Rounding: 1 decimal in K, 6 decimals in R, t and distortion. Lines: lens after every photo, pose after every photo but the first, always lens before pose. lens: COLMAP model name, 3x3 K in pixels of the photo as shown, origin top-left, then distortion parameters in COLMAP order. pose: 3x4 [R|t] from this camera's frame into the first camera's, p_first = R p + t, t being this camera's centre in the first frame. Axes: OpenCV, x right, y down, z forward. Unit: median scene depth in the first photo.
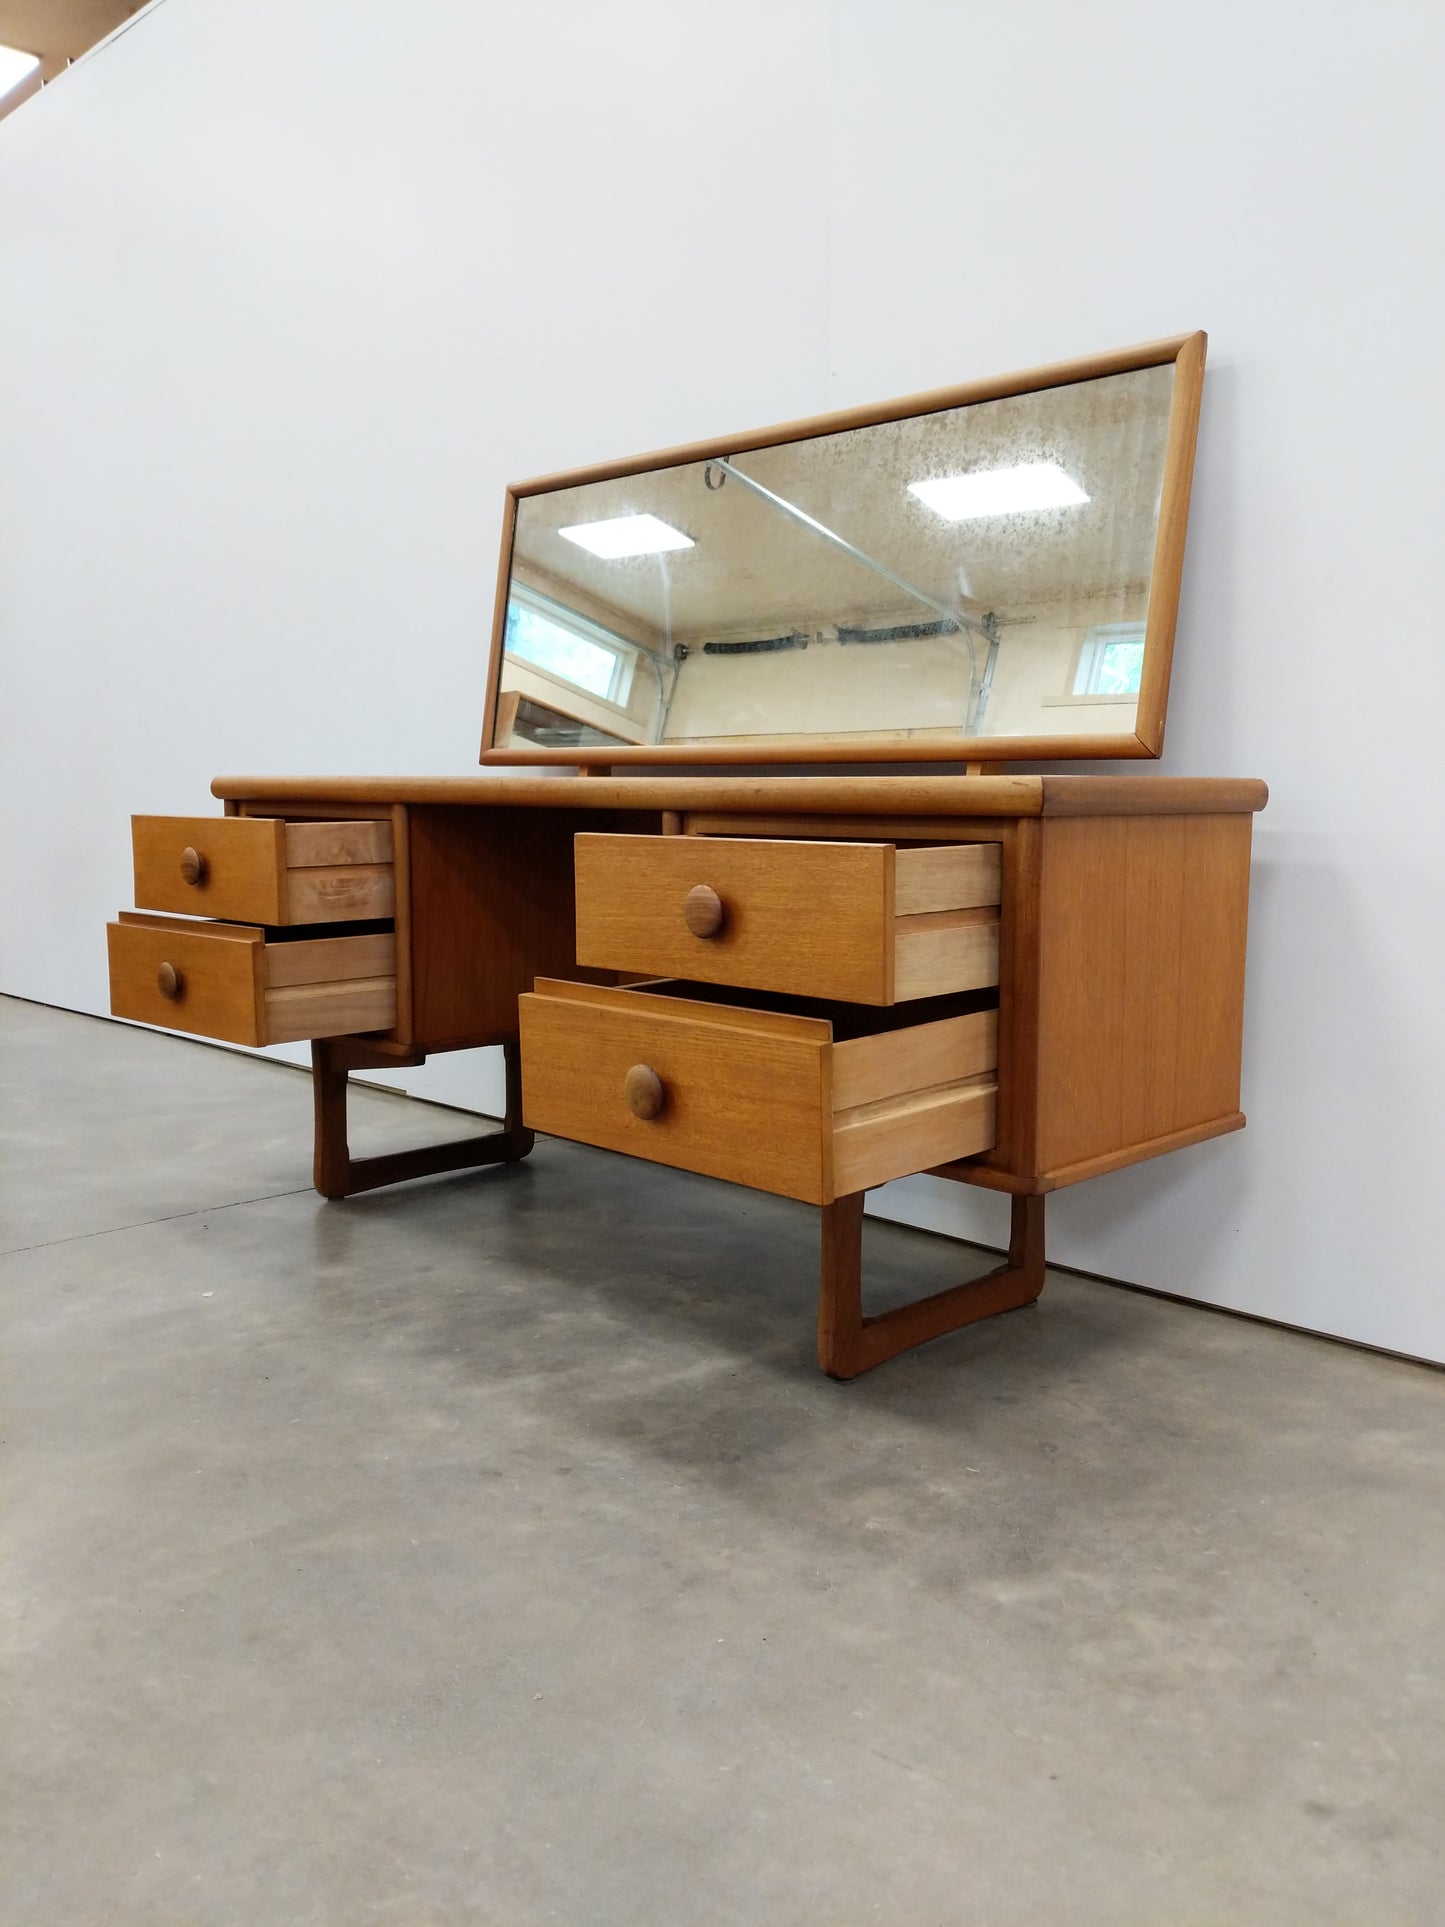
lens RADIAL K [[1553.3, 0, 721.1], [0, 1553.3, 936.5], [0, 0, 1]] dist [0.056960, -0.090795]
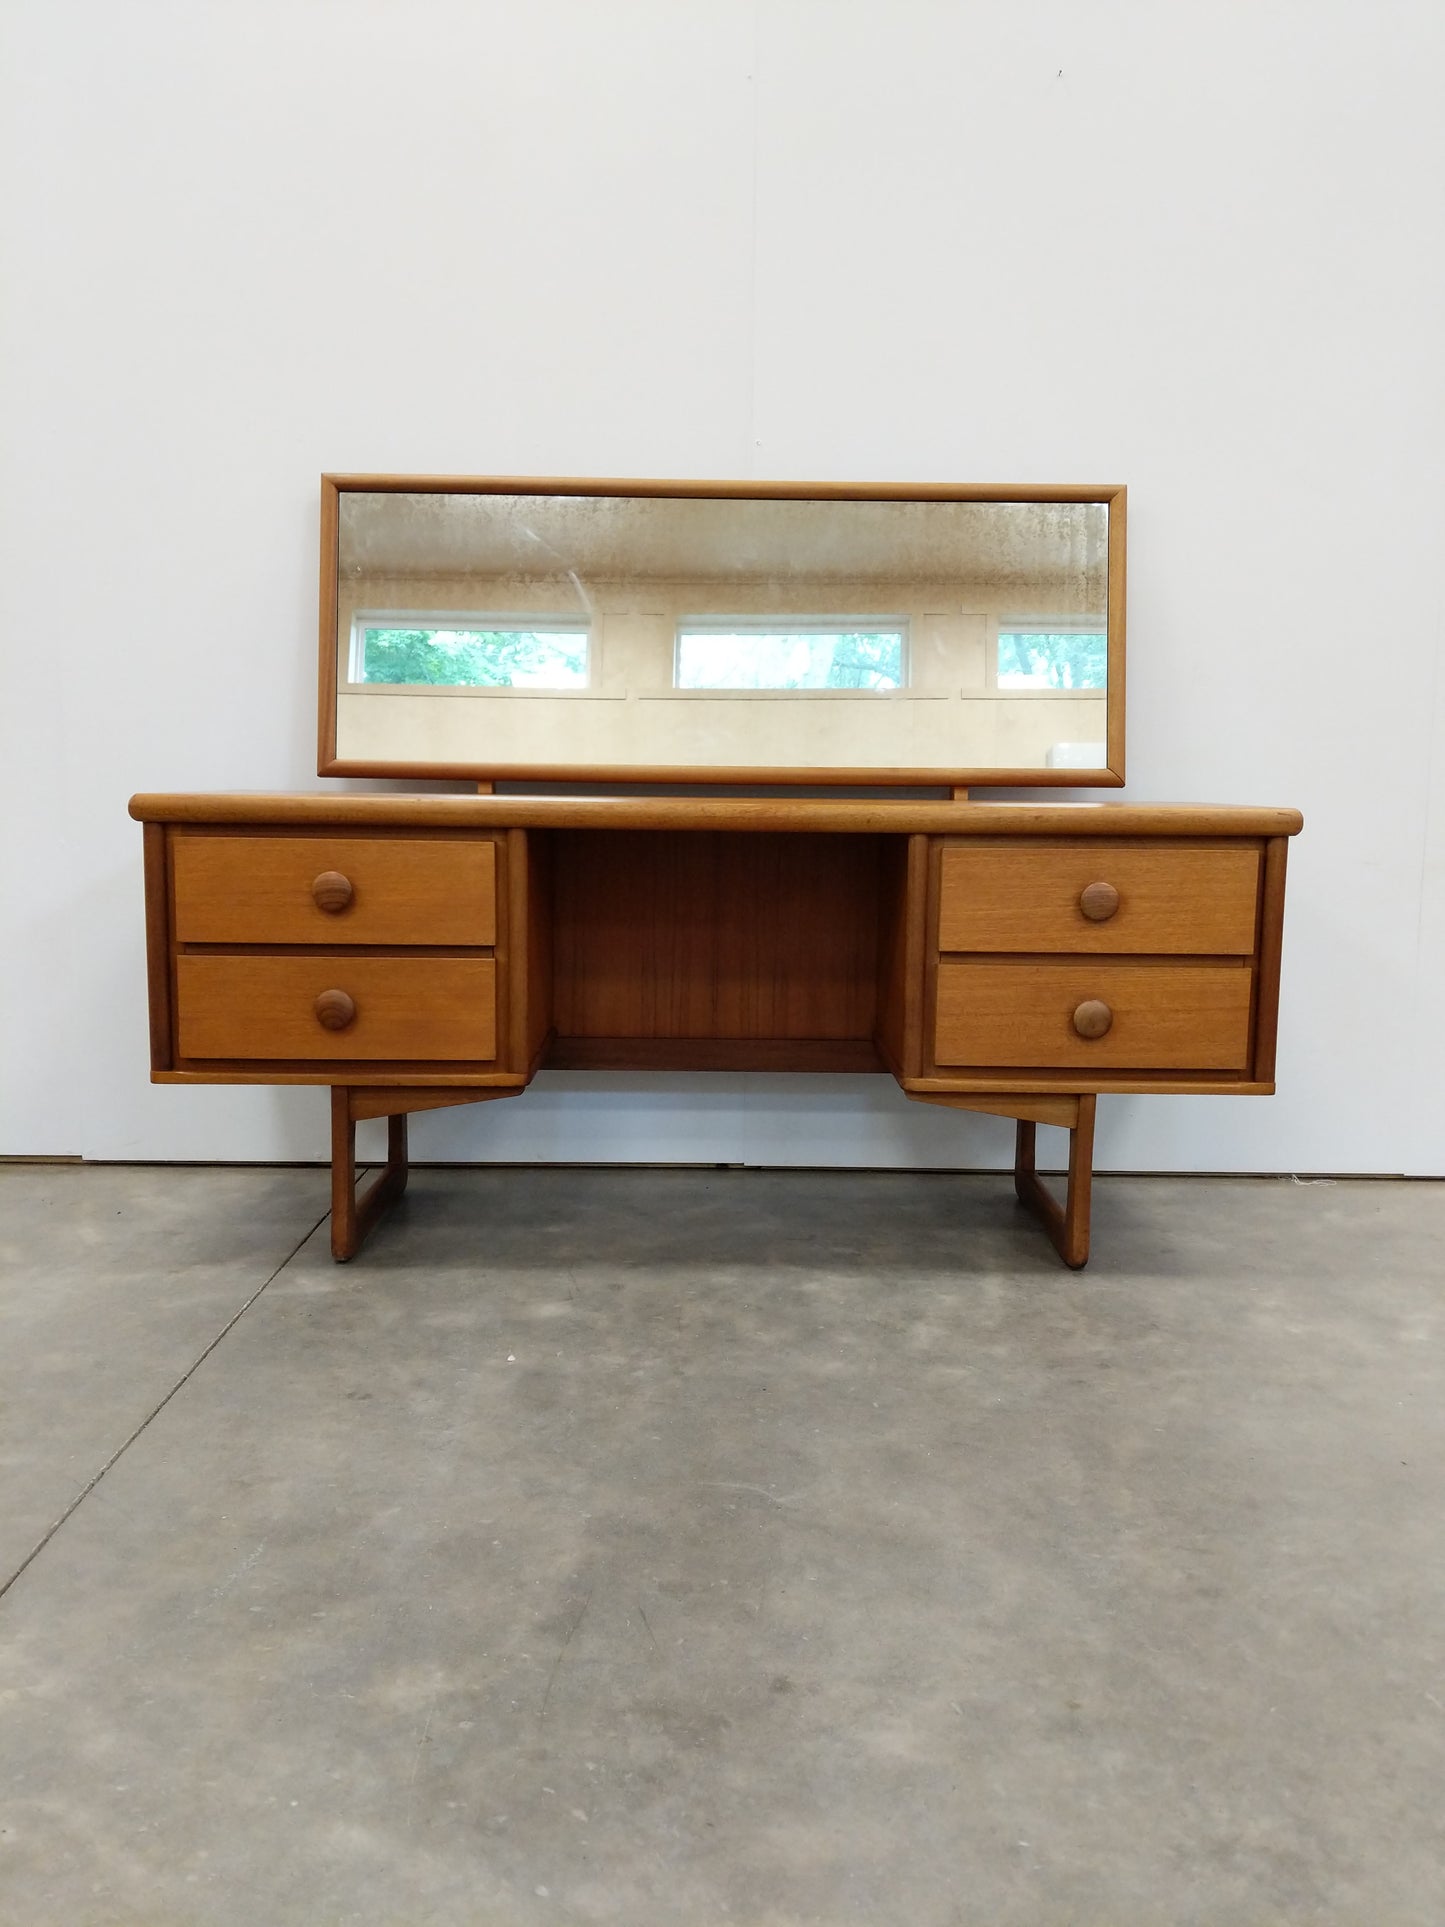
lens RADIAL K [[1553.3, 0, 721.1], [0, 1553.3, 936.5], [0, 0, 1]] dist [0.056960, -0.090795]
pose [[0.696317, -0.071408, 0.714173, -0.966530], [0.059411, 0.997358, 0.041797, -0.059563], [-0.715271, 0.013326, 0.698720, 0.273598]]
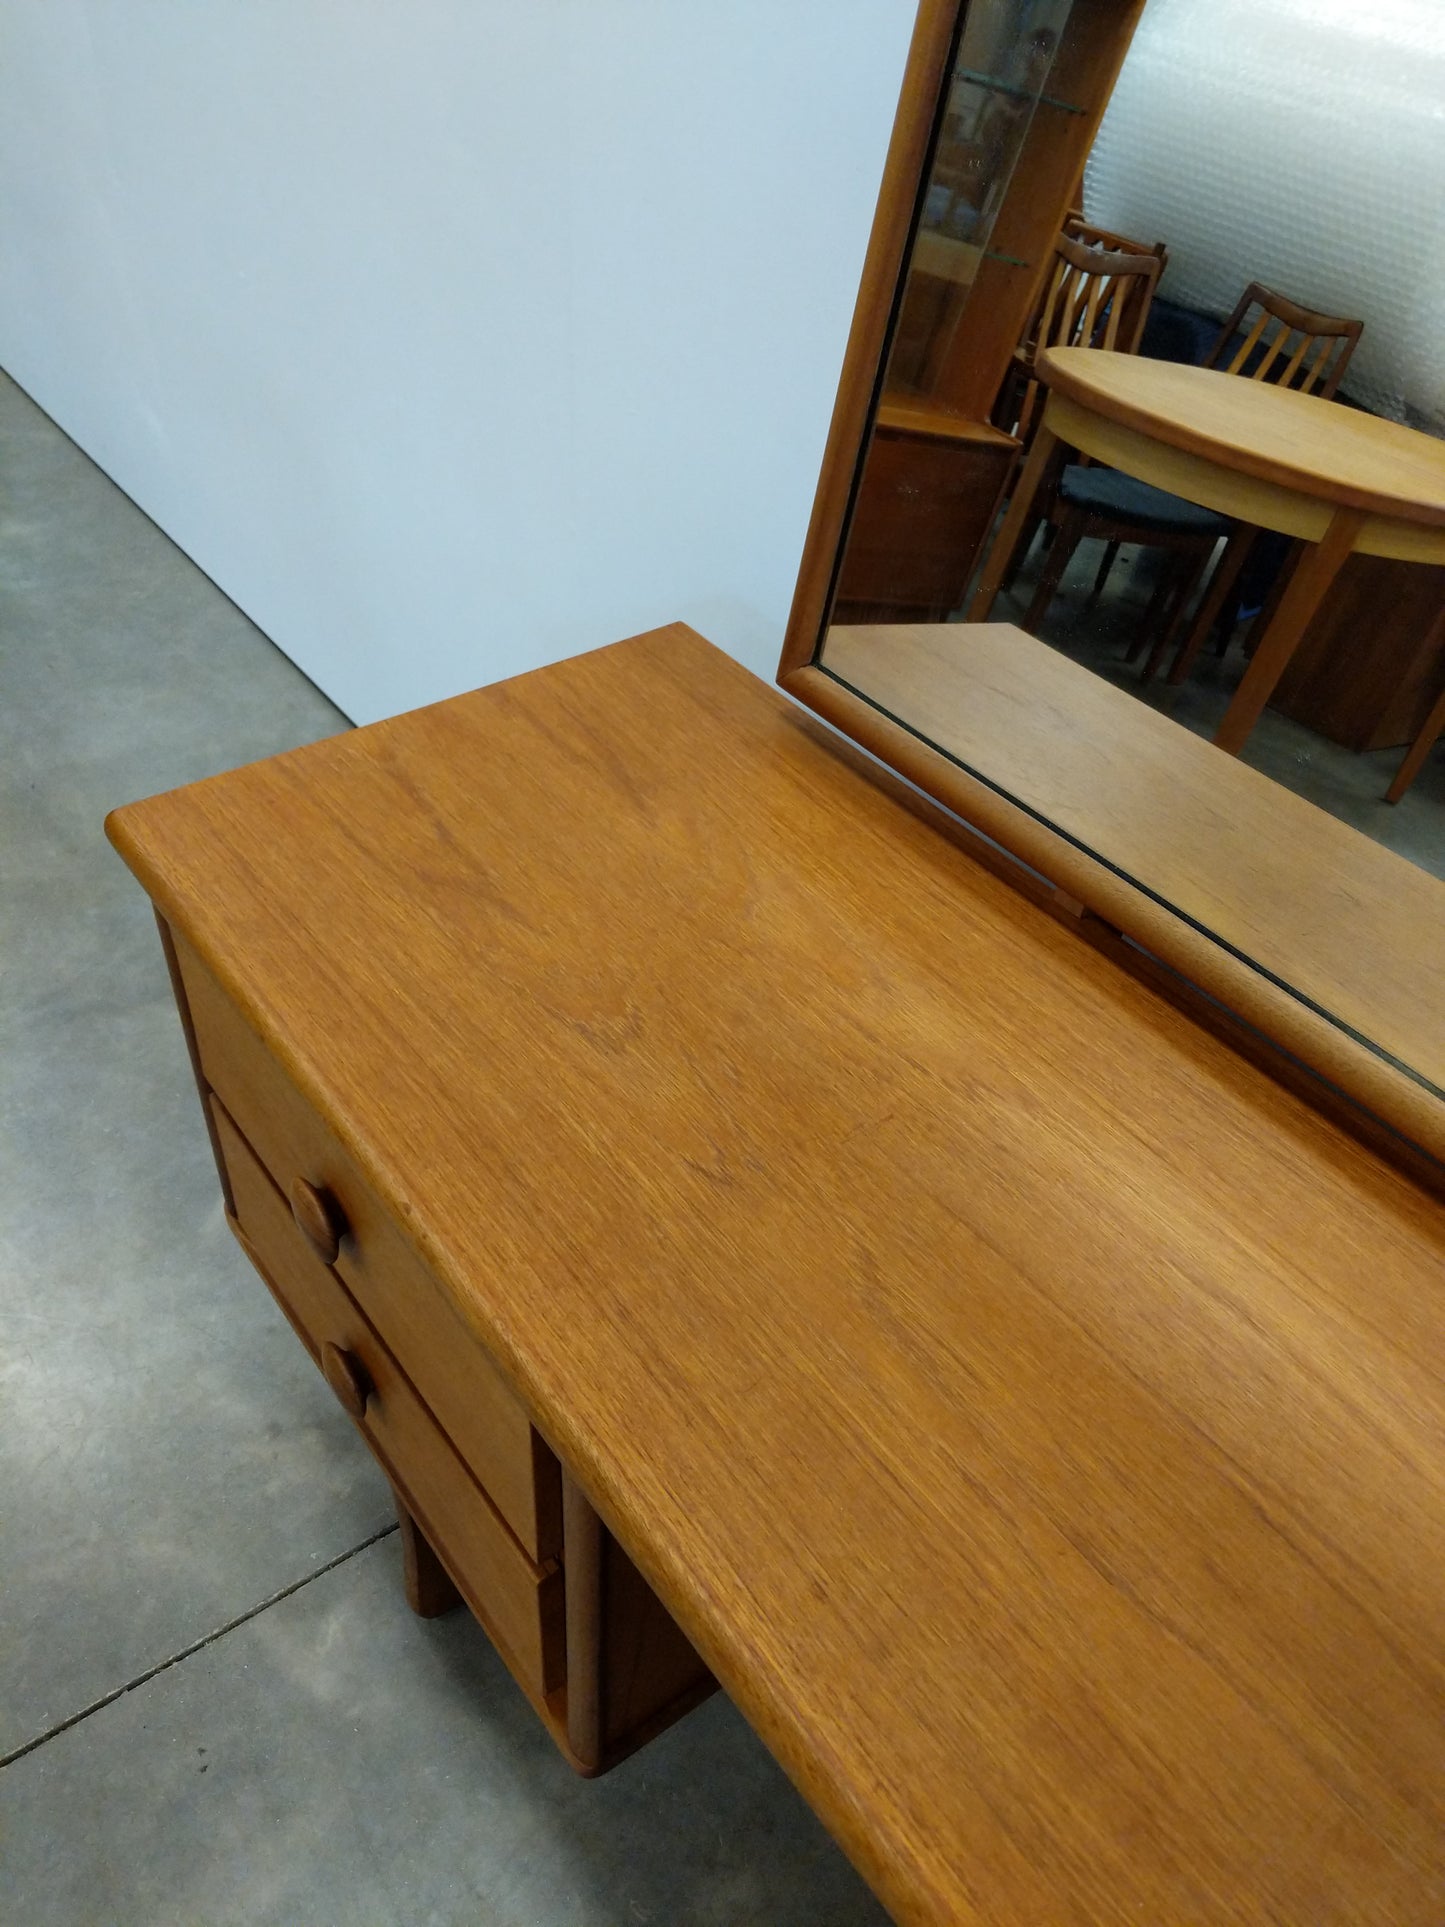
lens RADIAL K [[1541.7, 0, 679.8], [0, 1541.7, 963.4], [0, 0, 1]] dist [0.003415, -0.006859]
pose [[0.987254, 0.132229, -0.088569, -0.203610], [-0.052151, 0.794565, 0.604935, -0.421460], [0.150364, -0.592606, 0.791333, 0.967207]]
